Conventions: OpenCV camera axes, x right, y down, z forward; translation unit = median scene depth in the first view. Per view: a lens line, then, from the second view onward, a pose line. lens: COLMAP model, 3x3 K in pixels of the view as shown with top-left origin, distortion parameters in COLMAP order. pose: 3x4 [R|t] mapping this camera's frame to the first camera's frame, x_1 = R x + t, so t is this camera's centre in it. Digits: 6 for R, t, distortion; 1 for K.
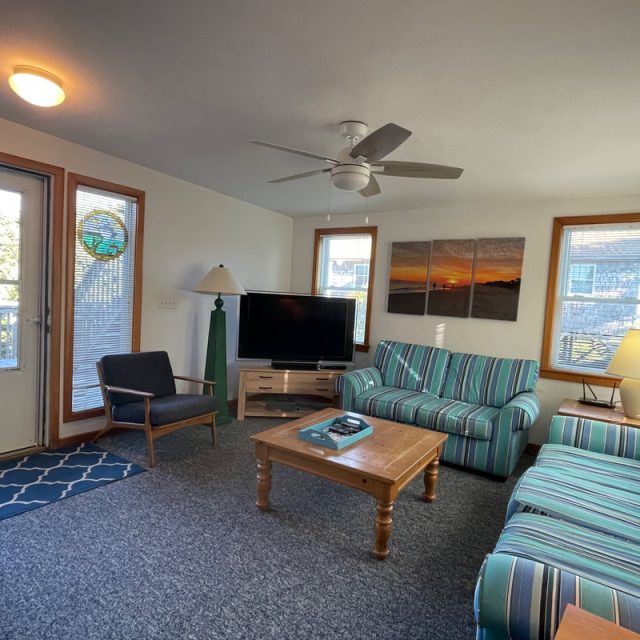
lens RADIAL K [[421.8, 0, 314.3], [0, 421.8, 318.9], [0, 0, 1]] dist [0.002289, -0.016078]
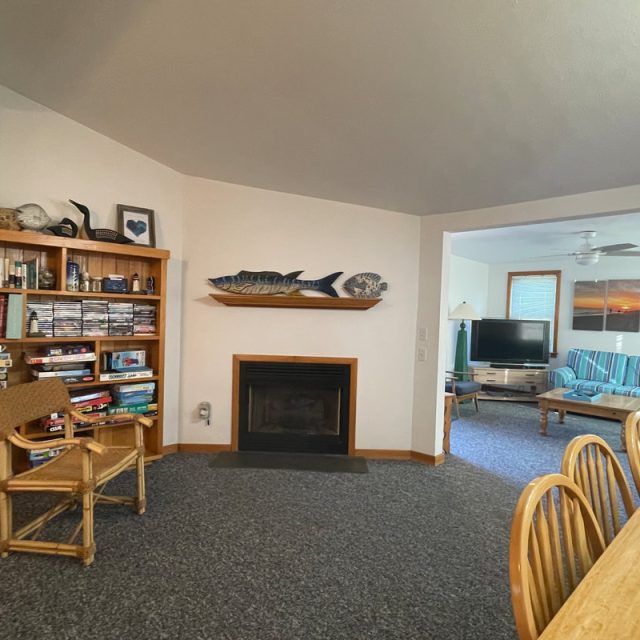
lens RADIAL K [[421.8, 0, 320.1], [0, 421.8, 320.2], [0, 0, 1]] dist [0.002289, -0.016078]
pose [[0.981889, -0.023506, -0.187993, -0.433743], [0.016063, 0.999029, -0.041018, -0.002191], [0.188775, 0.037255, 0.981314, -0.627617]]
